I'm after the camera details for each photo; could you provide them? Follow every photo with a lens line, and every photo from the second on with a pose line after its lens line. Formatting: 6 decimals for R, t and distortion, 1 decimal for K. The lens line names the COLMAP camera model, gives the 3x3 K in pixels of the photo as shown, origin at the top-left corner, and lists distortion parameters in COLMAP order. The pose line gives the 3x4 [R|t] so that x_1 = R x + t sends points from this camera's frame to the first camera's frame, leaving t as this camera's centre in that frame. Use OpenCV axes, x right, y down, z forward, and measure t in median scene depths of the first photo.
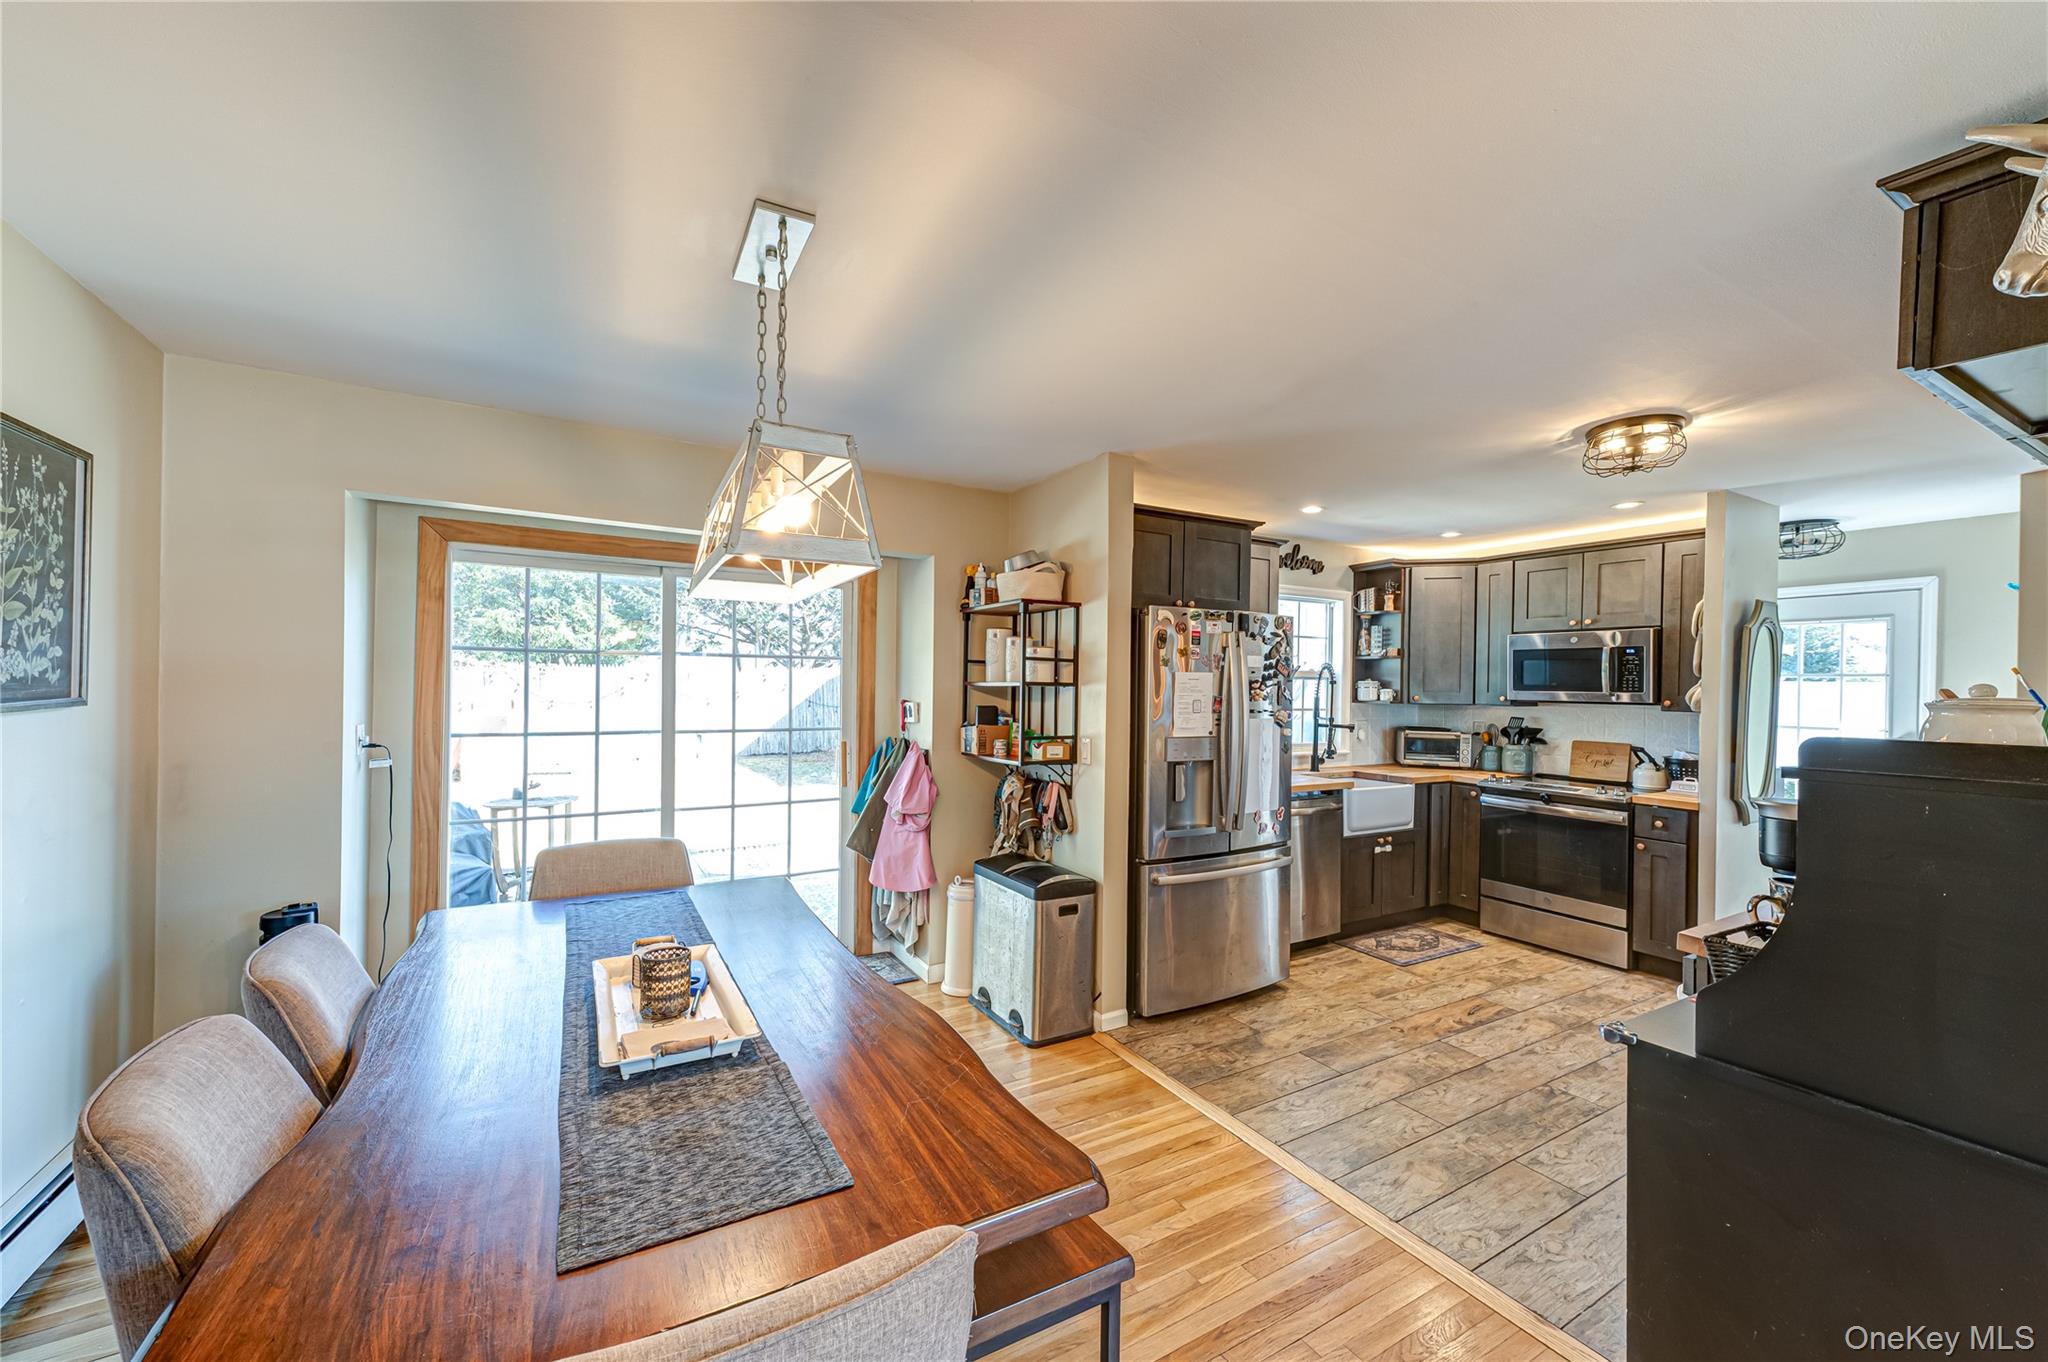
lens RADIAL K [[794.4, 0, 1027.1], [0, 794.4, 688.6], [0, 0, 1]] dist [0.014316, 0.000417]
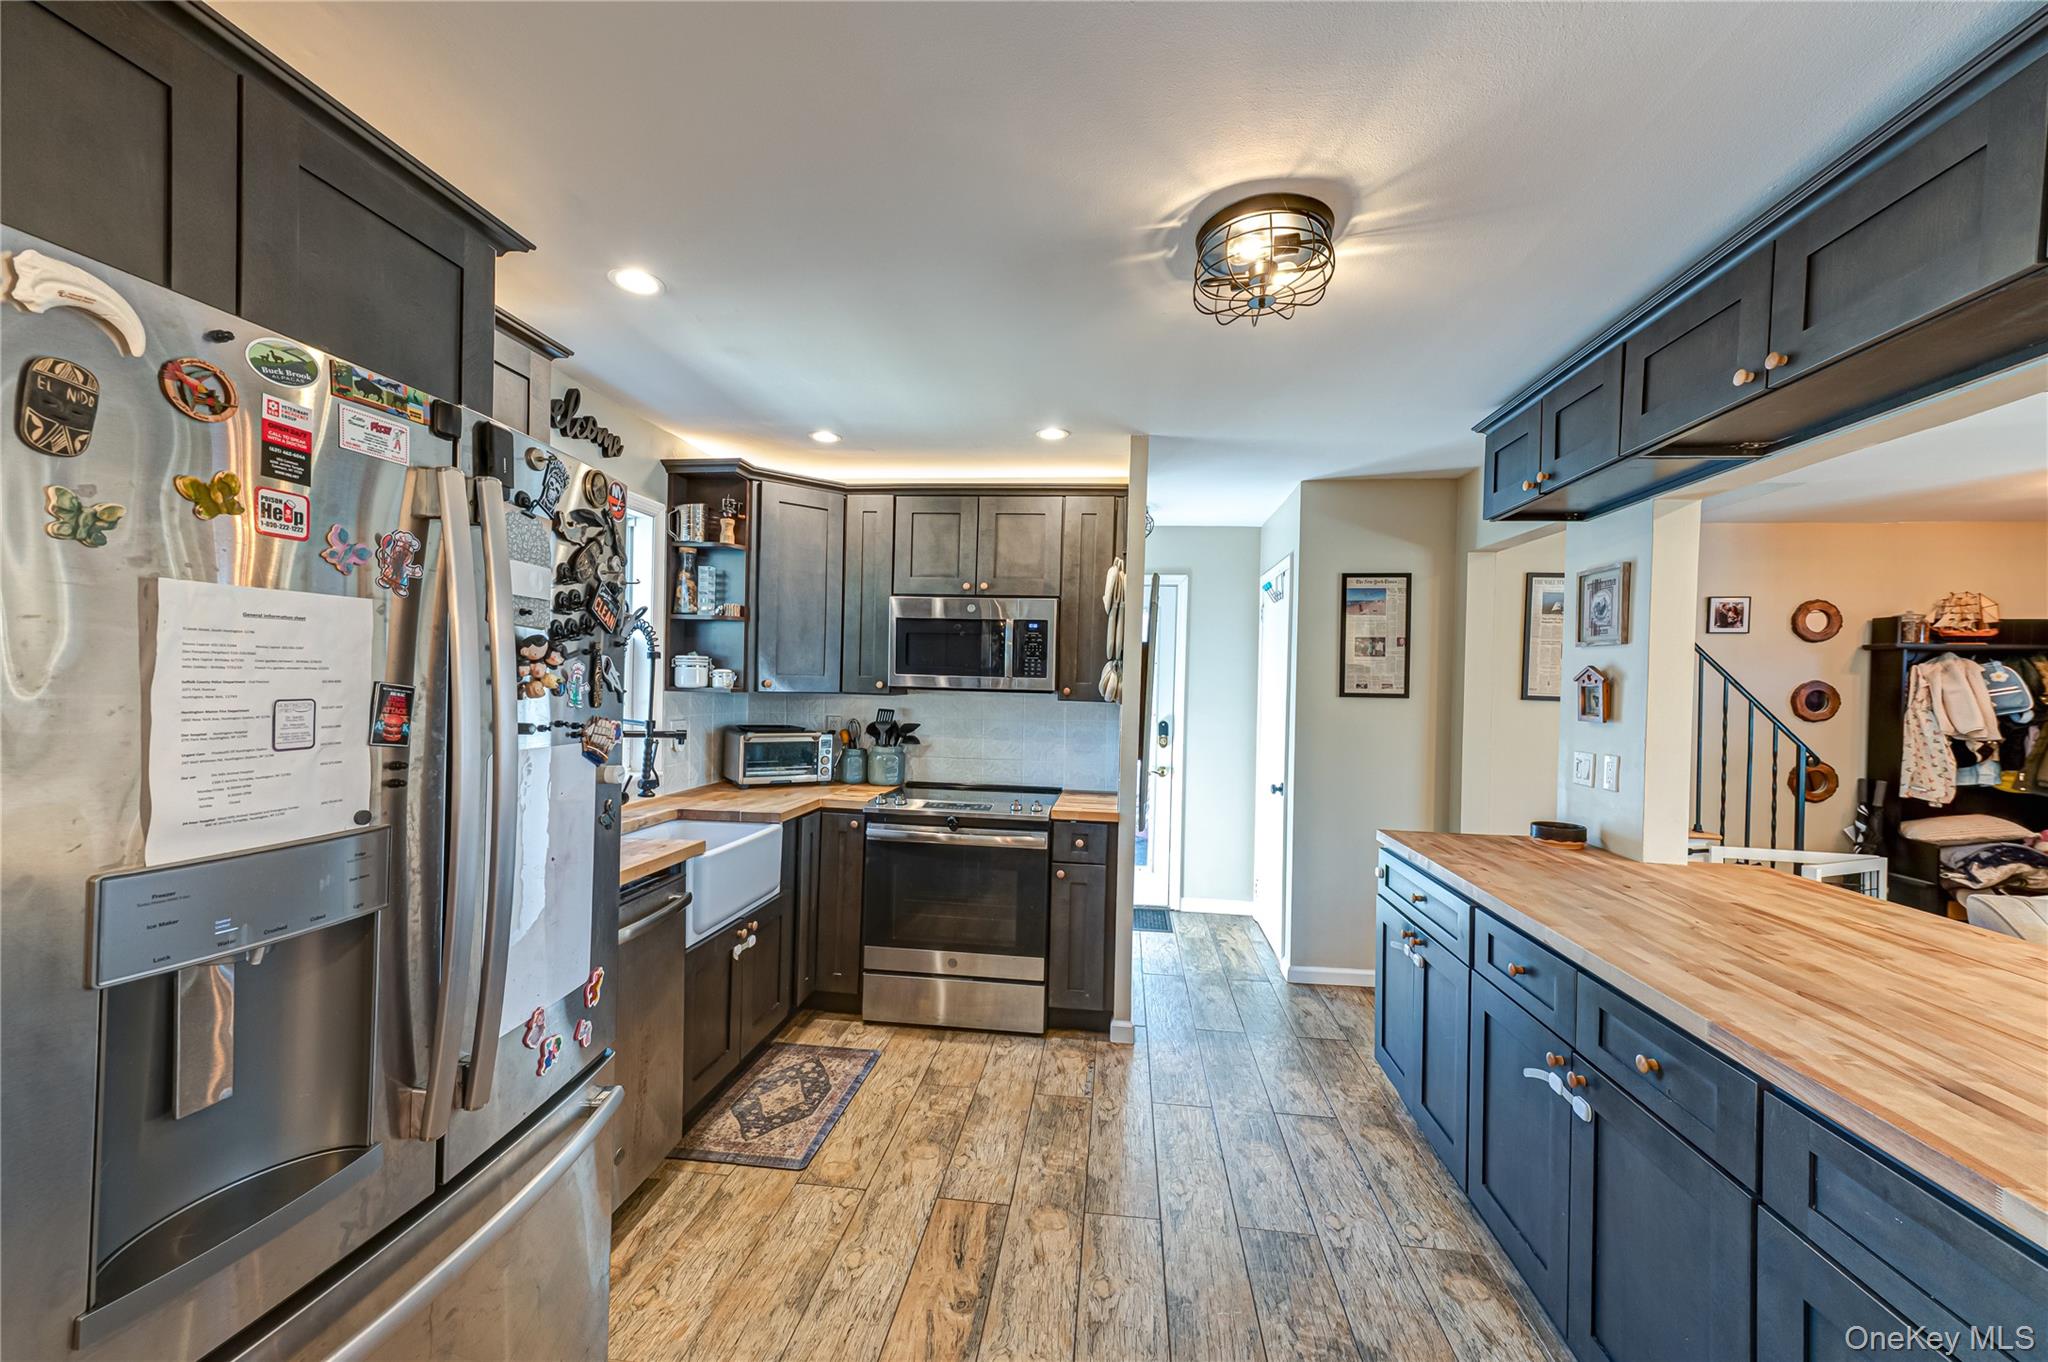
lens RADIAL K [[794.4, 0, 1029.6], [0, 794.4, 688.5], [0, 0, 1]] dist [0.014316, 0.000417]
pose [[0.605488, -0.004508, 0.795842, 0.117710], [-0.013881, 0.999772, 0.016224, 0.002808], [-0.795733, -0.020871, 0.605288, 0.510265]]
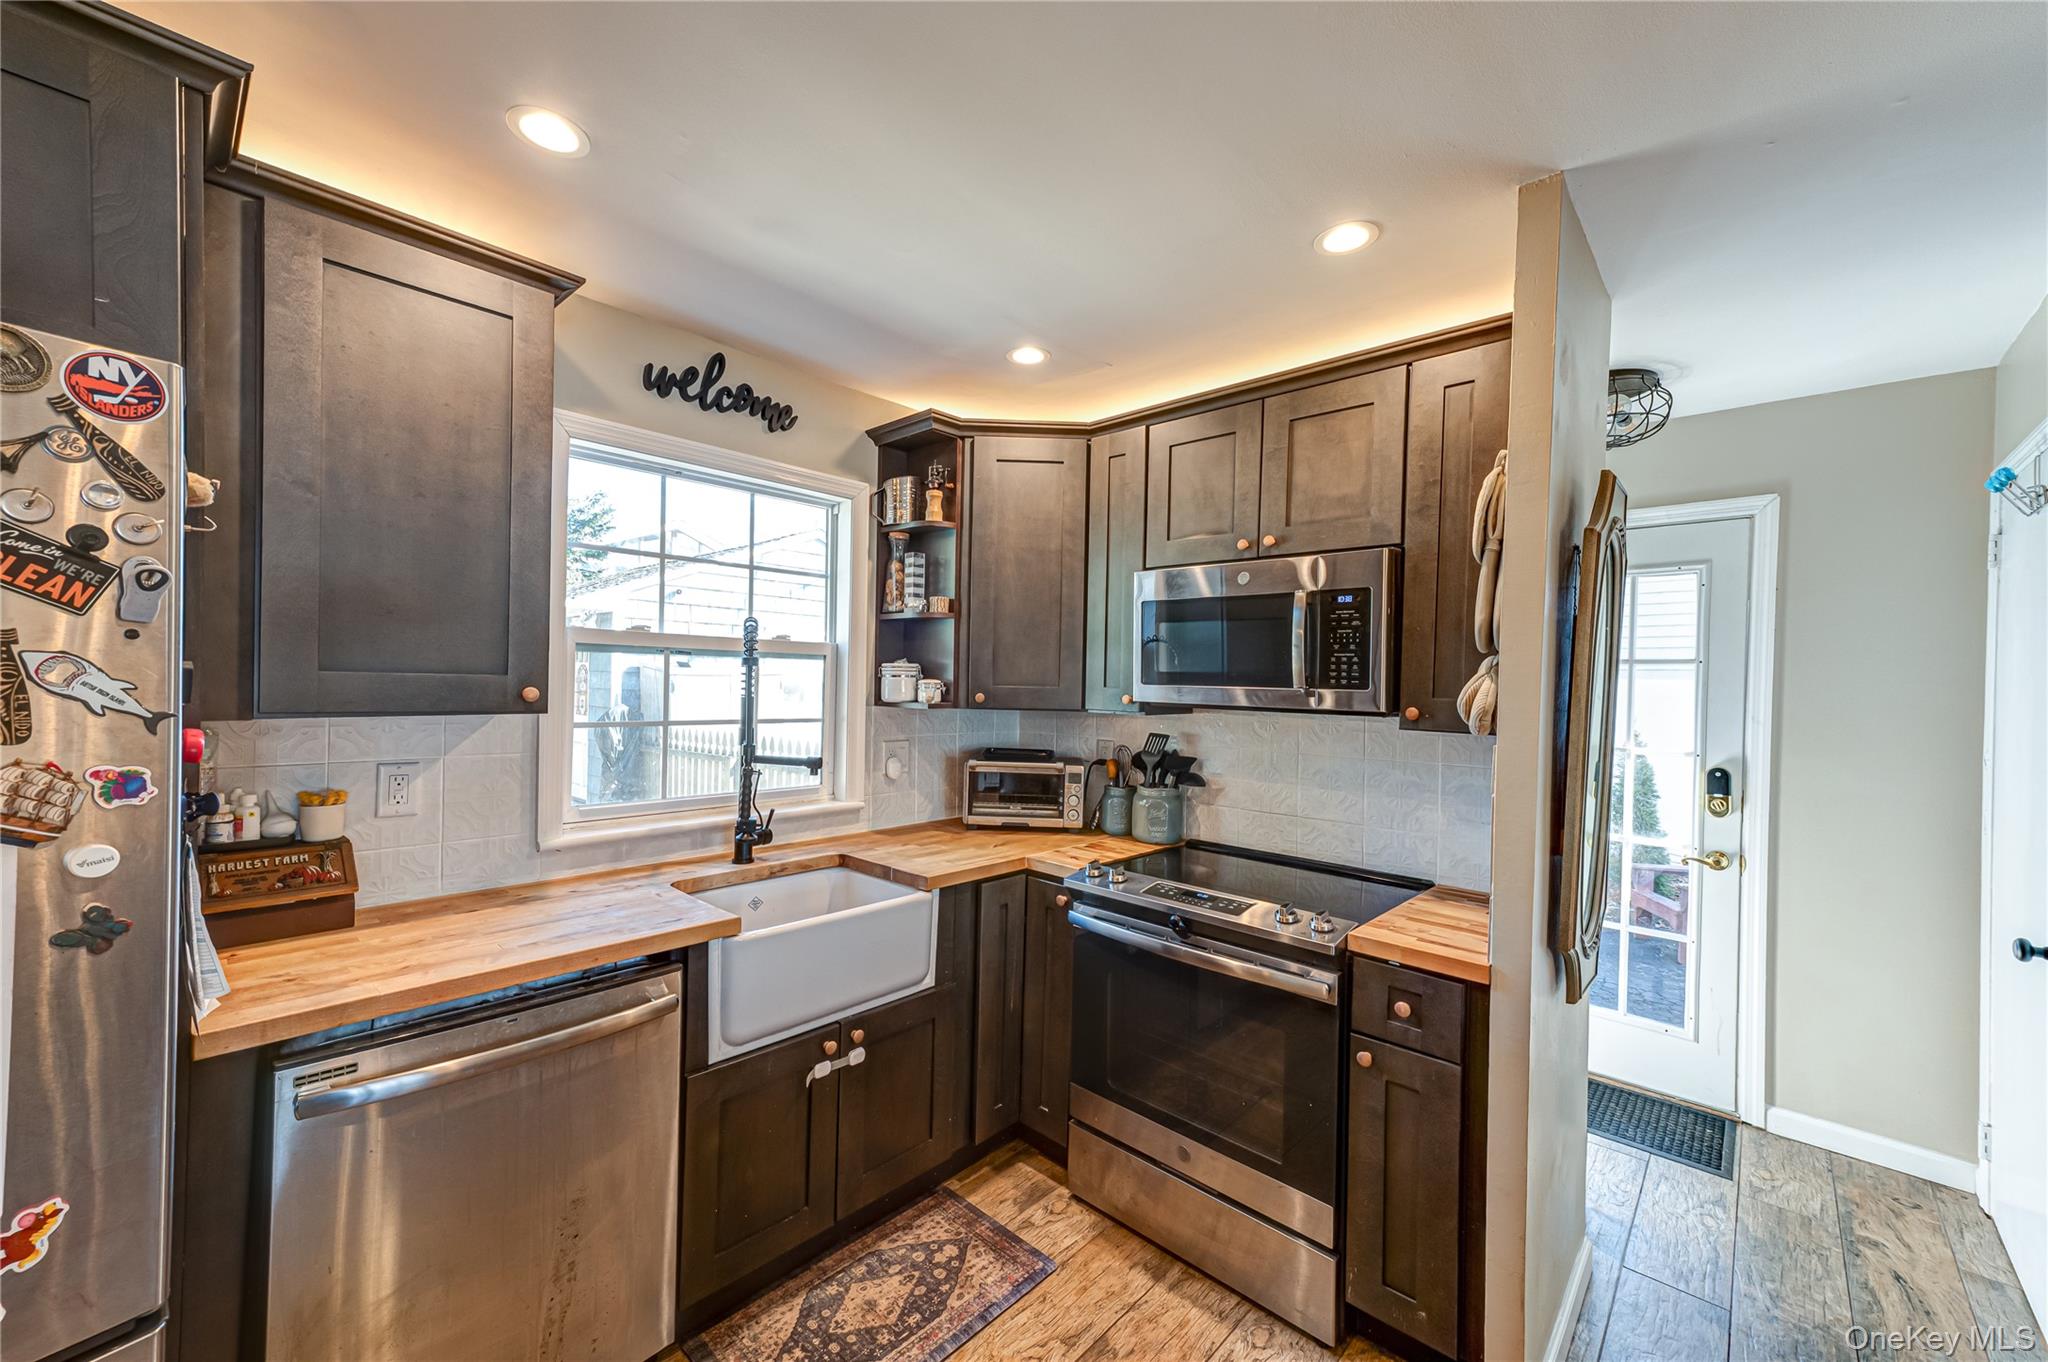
lens RADIAL K [[794.4, 0, 1030.4], [0, 794.4, 688.2], [0, 0, 1]] dist [0.014316, 0.000417]
pose [[0.957654, 0.004975, 0.287878, 0.438302], [-0.007790, 0.999932, 0.008633, 0.001730], [-0.287816, -0.010510, 0.957628, 0.599302]]
